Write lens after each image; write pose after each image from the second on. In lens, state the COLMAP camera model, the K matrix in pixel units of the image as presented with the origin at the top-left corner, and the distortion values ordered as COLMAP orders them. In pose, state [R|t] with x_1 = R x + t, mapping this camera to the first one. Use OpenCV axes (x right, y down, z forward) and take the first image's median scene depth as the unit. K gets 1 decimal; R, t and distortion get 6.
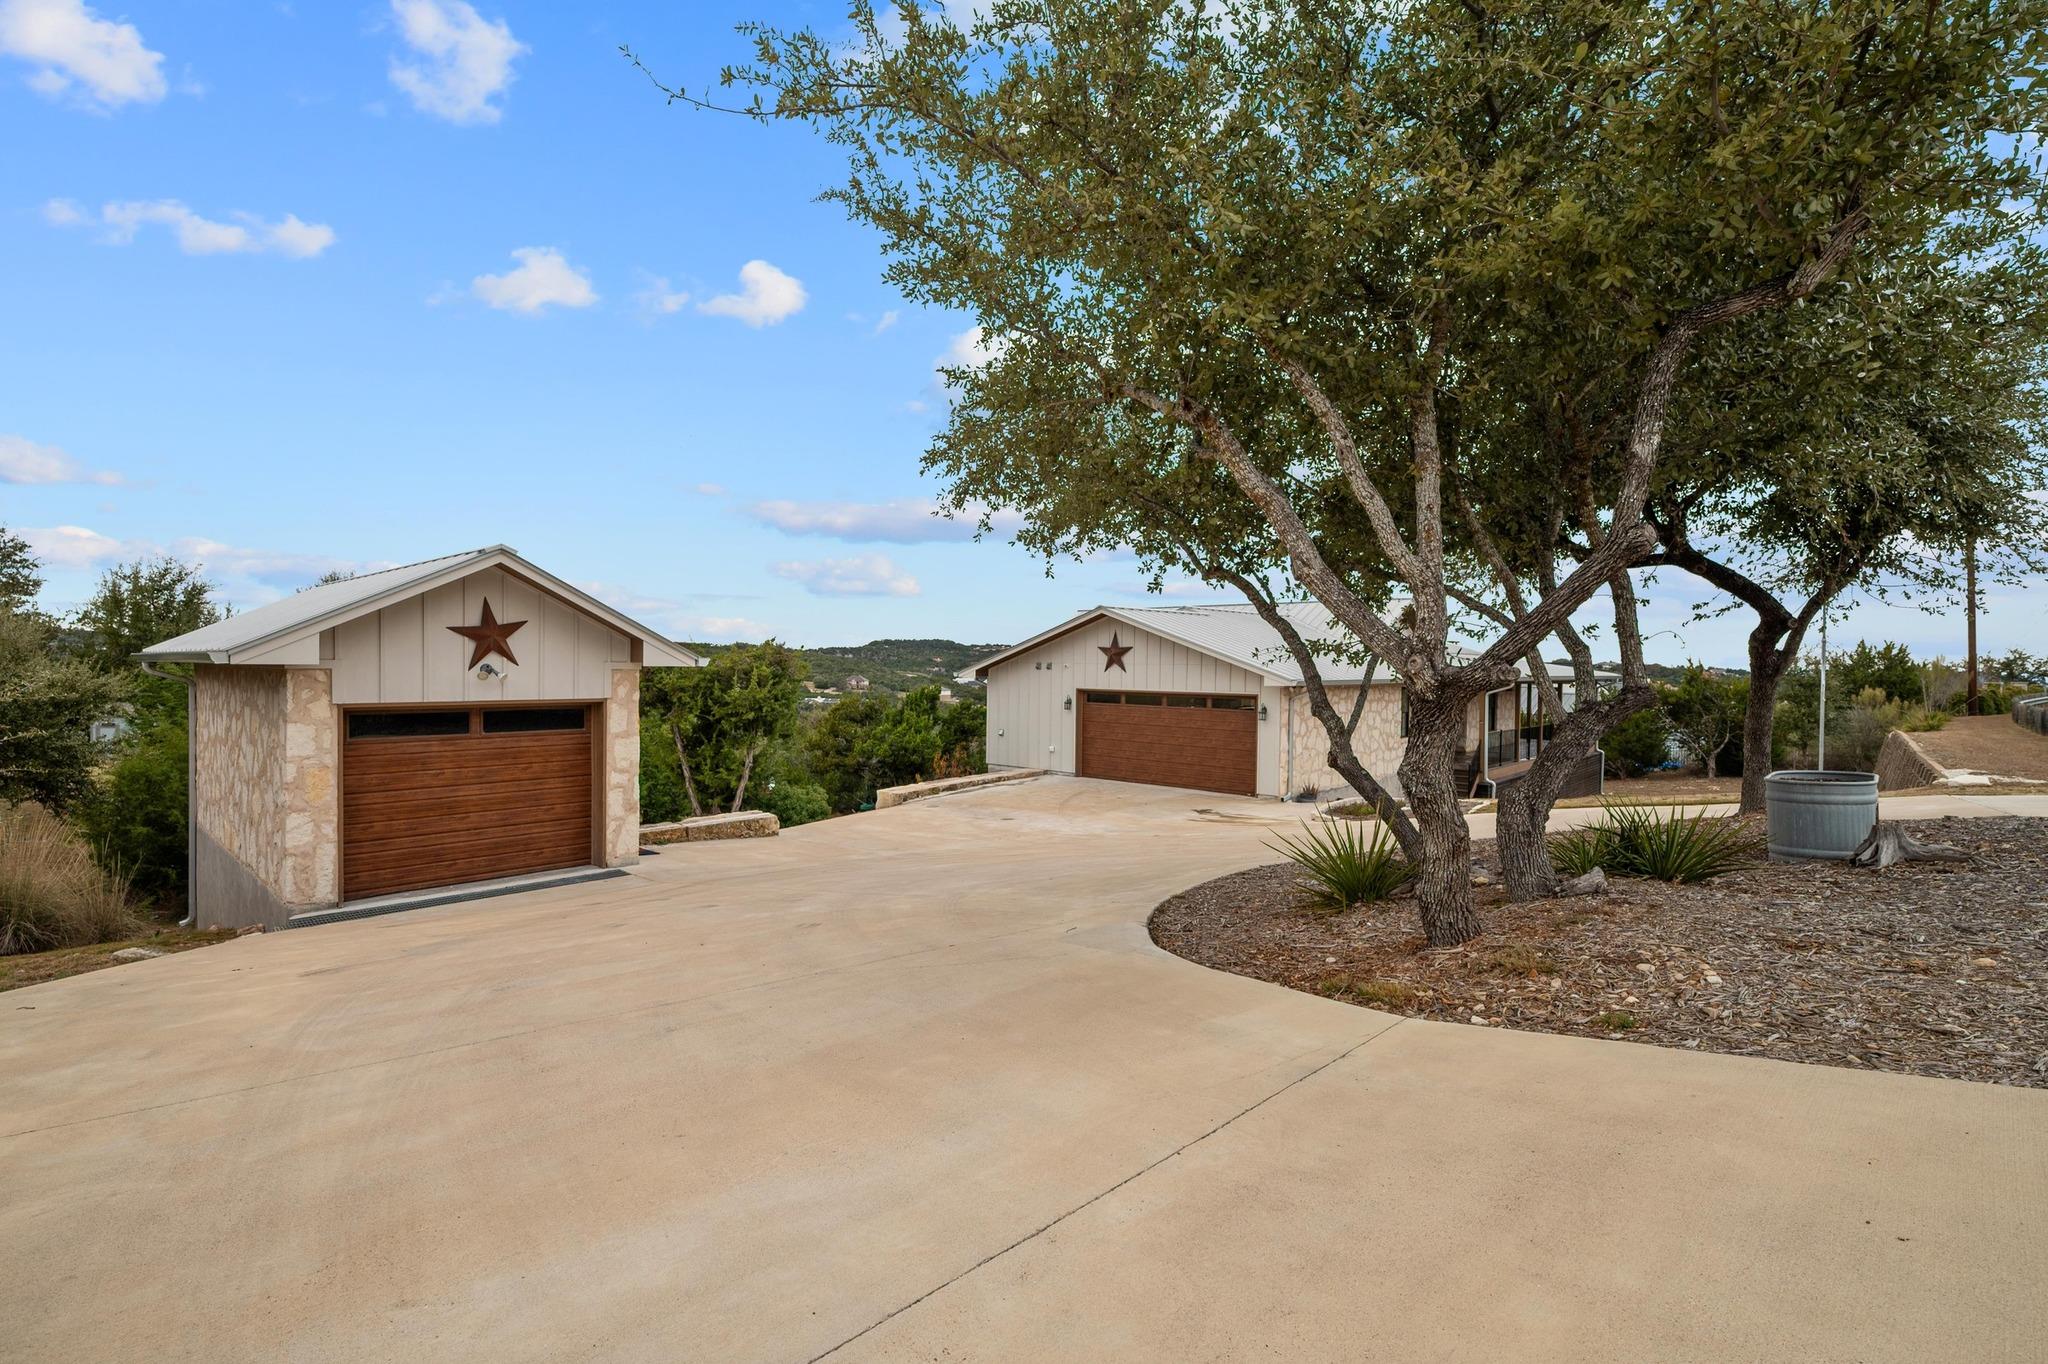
lens RADIAL K [[1002.1, 0, 1024.0], [0, 1002.1, 682.0], [0, 0, 1]] dist [0.000216, 0.000014]
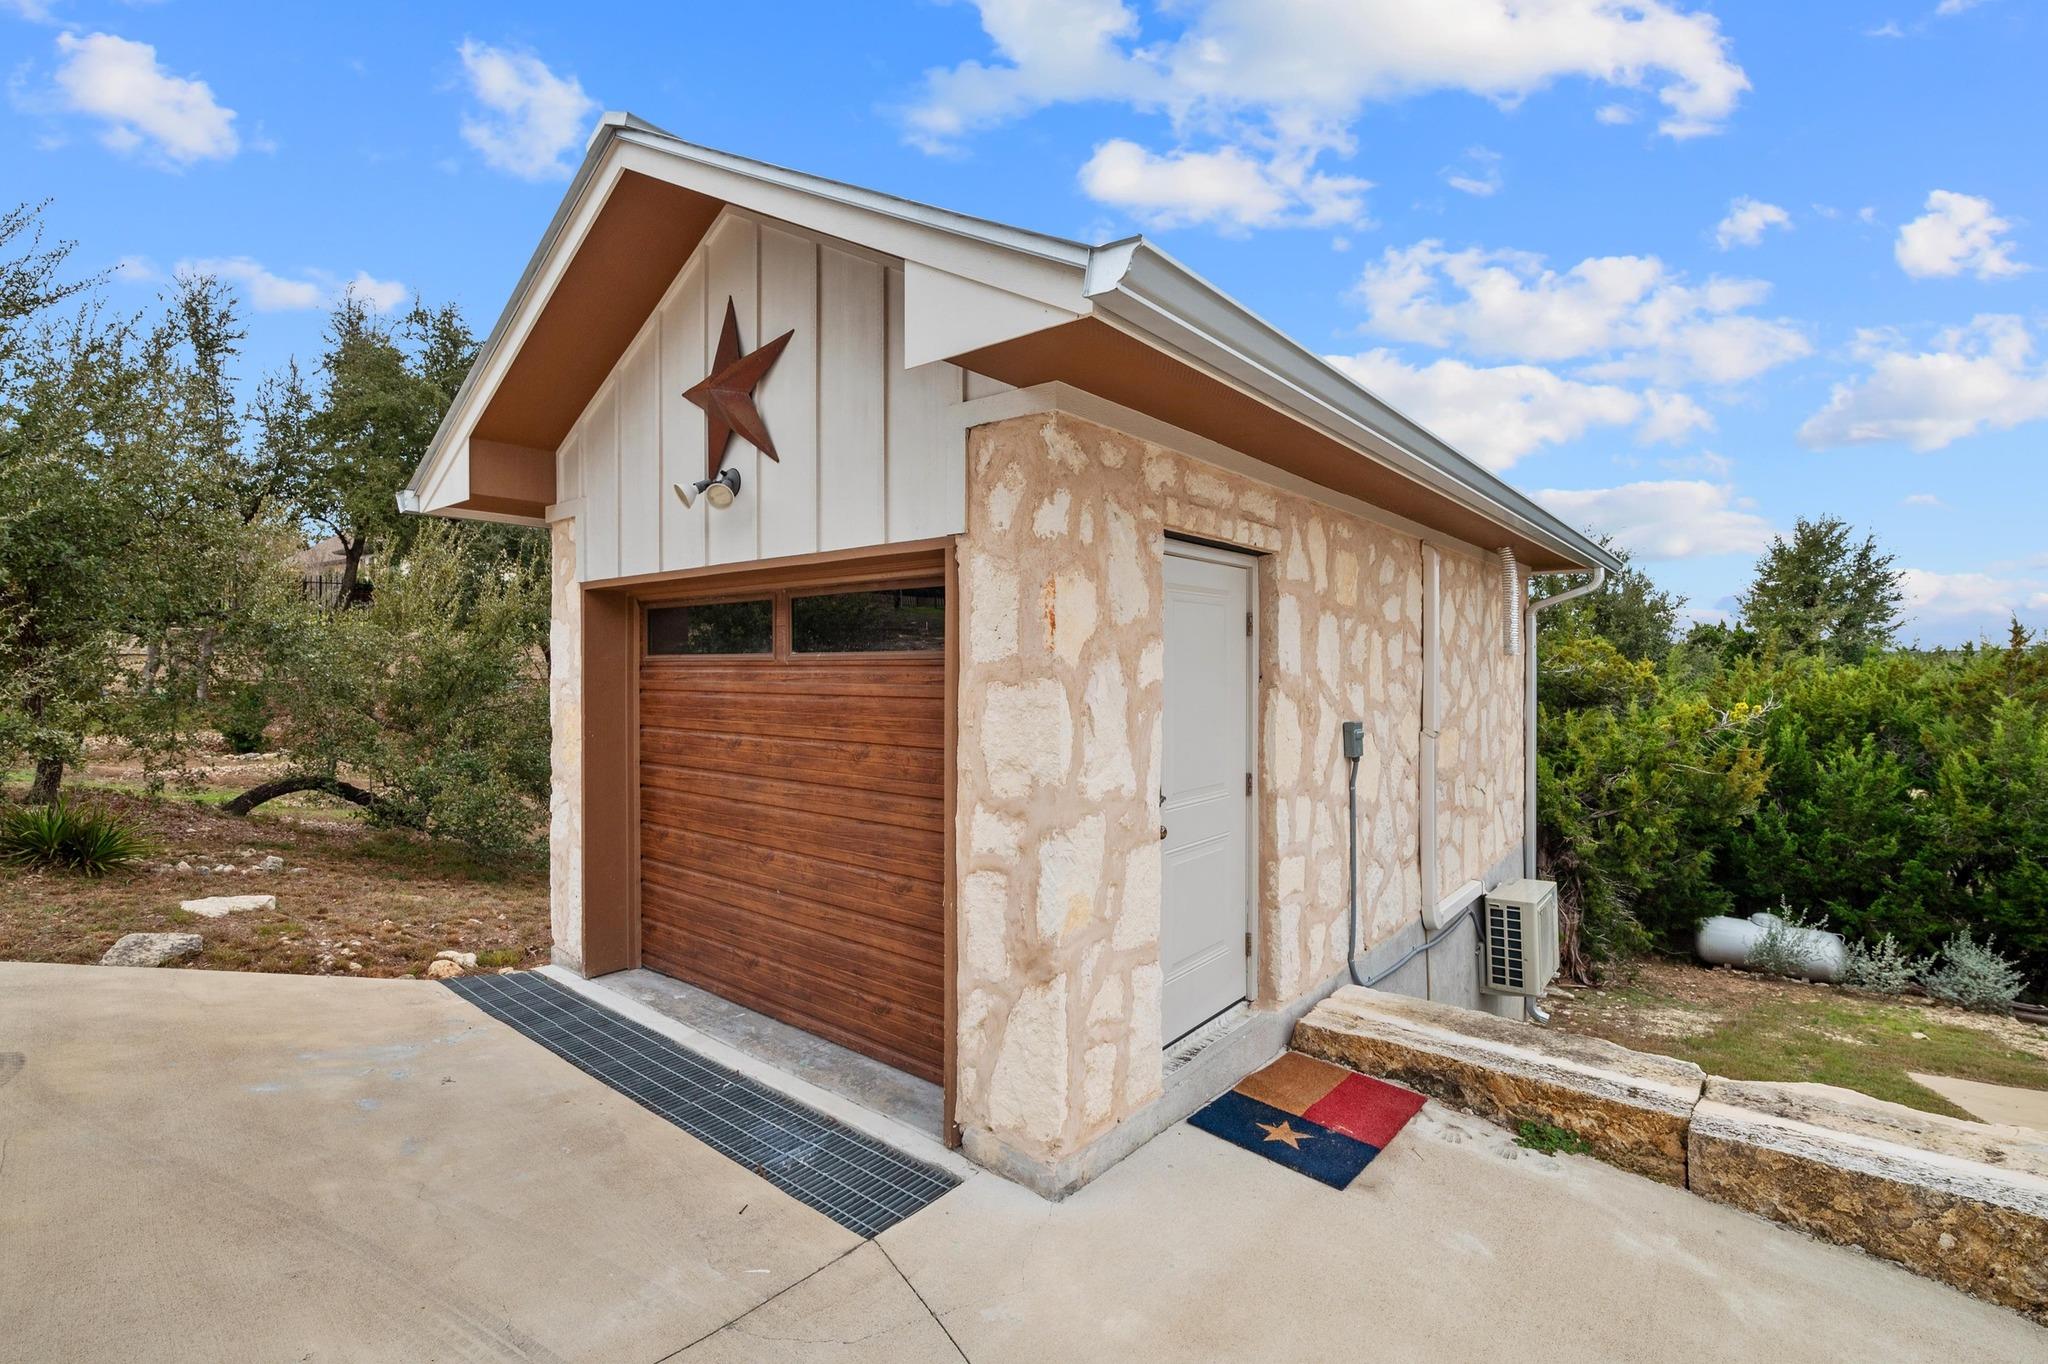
lens RADIAL K [[929.5, 0, 1024.0], [0, 929.5, 682.0], [0, 0, 1]] dist [-0.000647, -0.000257]
pose [[0.056926, 0.007115, -0.998353, -0.166441], [-0.022768, 0.999724, 0.005827, 0.057268], [0.998119, 0.022399, 0.057072, 1.057668]]
